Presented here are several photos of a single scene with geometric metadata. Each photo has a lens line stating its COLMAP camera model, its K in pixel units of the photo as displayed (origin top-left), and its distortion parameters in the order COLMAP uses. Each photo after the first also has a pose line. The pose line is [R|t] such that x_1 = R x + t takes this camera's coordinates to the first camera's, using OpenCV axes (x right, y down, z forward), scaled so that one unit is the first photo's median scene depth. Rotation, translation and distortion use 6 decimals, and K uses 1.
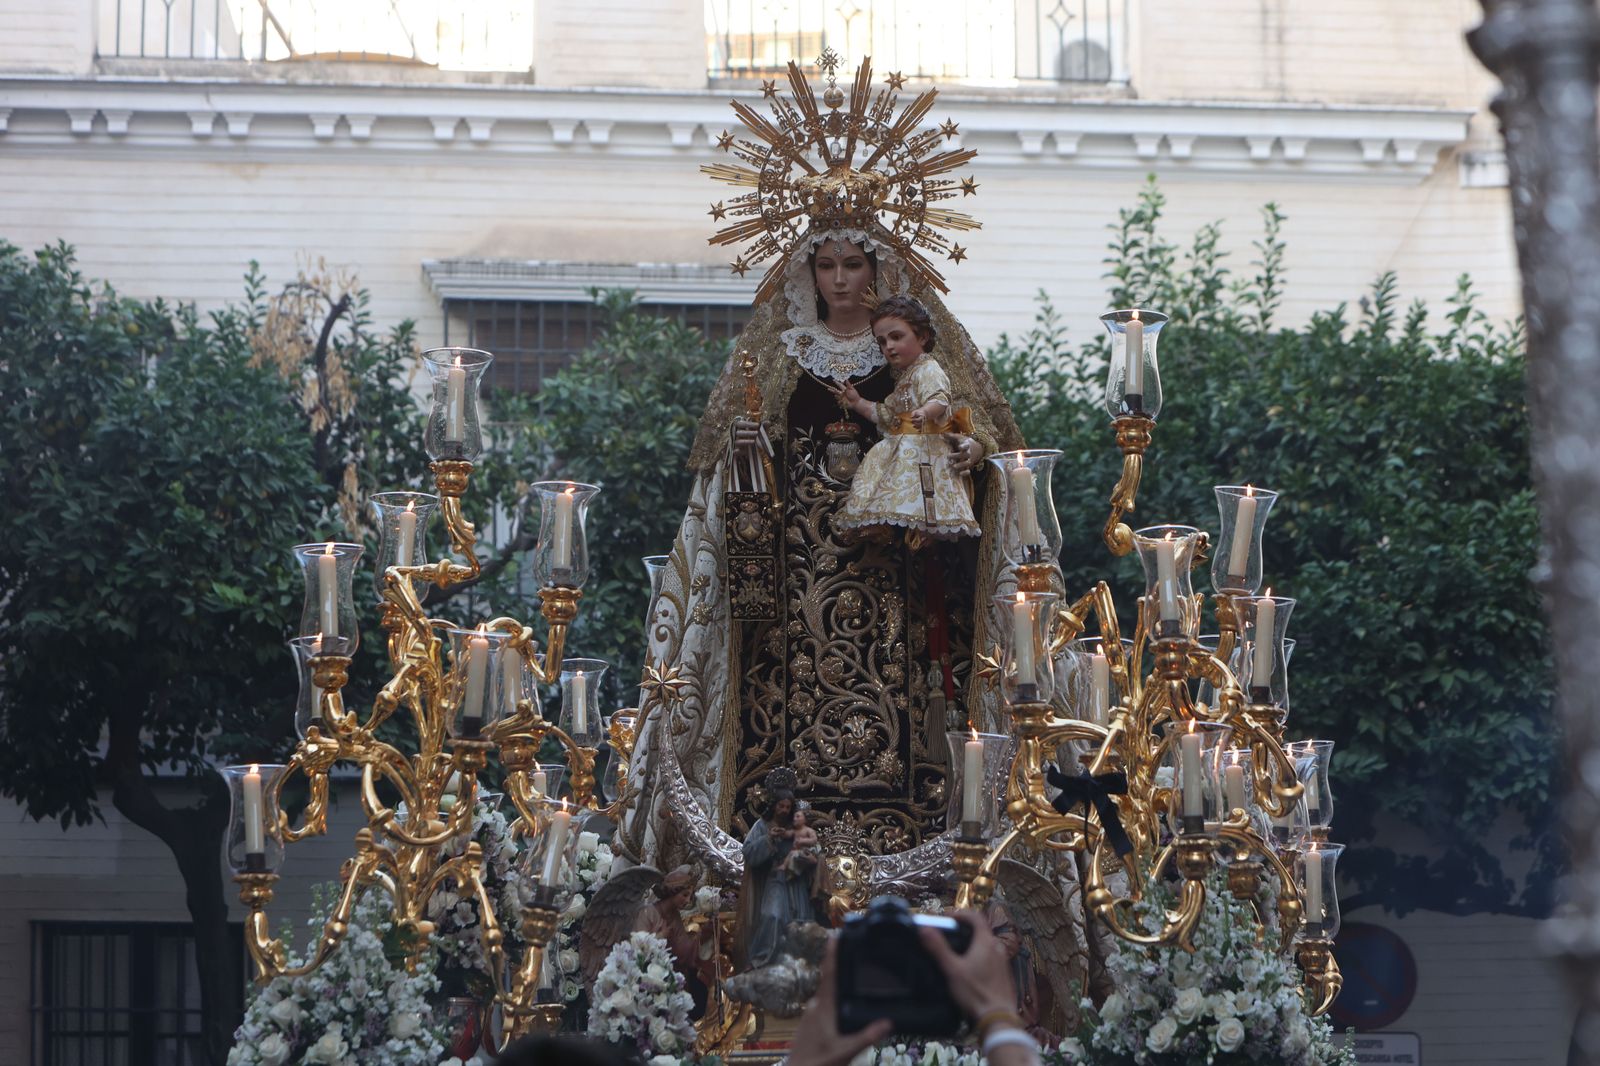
lens RADIAL K [[3915.0, 0, 923.0], [0, 3915.0, 535.1], [0, 0, 1]] dist [-0.273676, 0.803849]
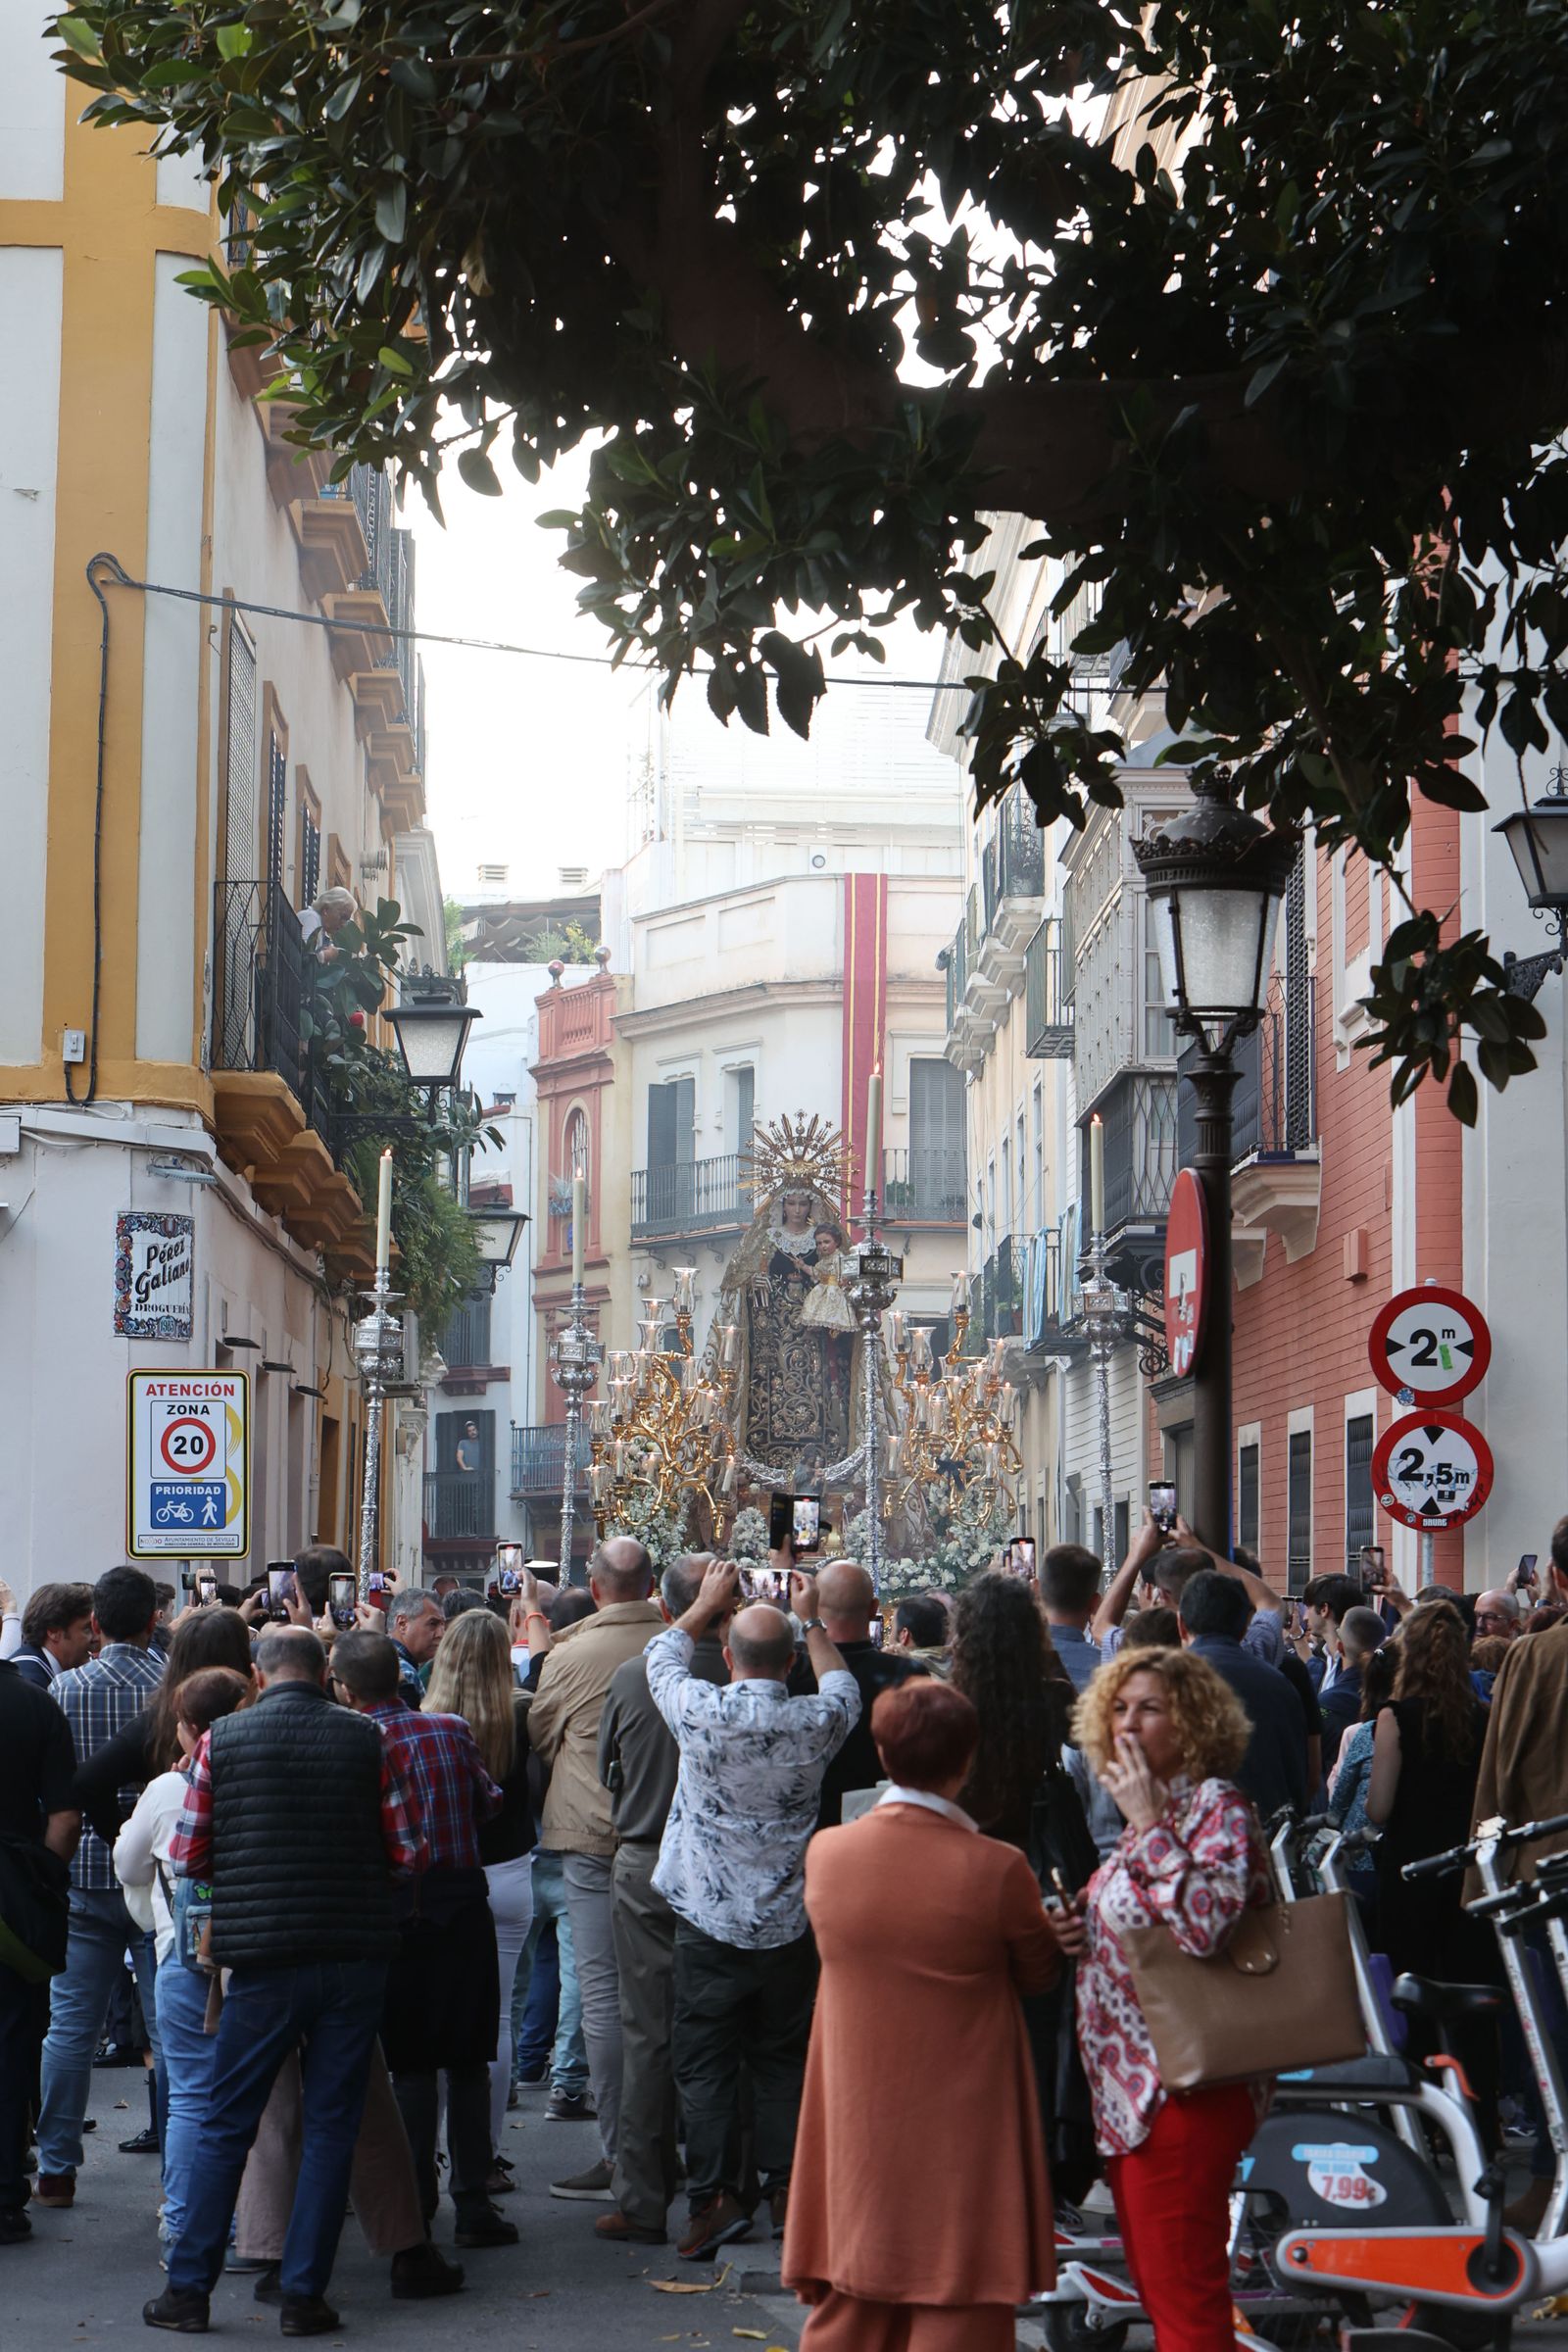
lens RADIAL K [[5755.0, 0, 784.0], [0, 5755.0, 1176.0], [0, 0, 1]] dist [-0.273676, 0.803849]
pose [[0.980101, 0.041256, 0.194163, -0.685331], [-0.060254, 0.993843, 0.092981, -0.399834], [-0.189131, -0.102830, 0.976553, -2.274414]]
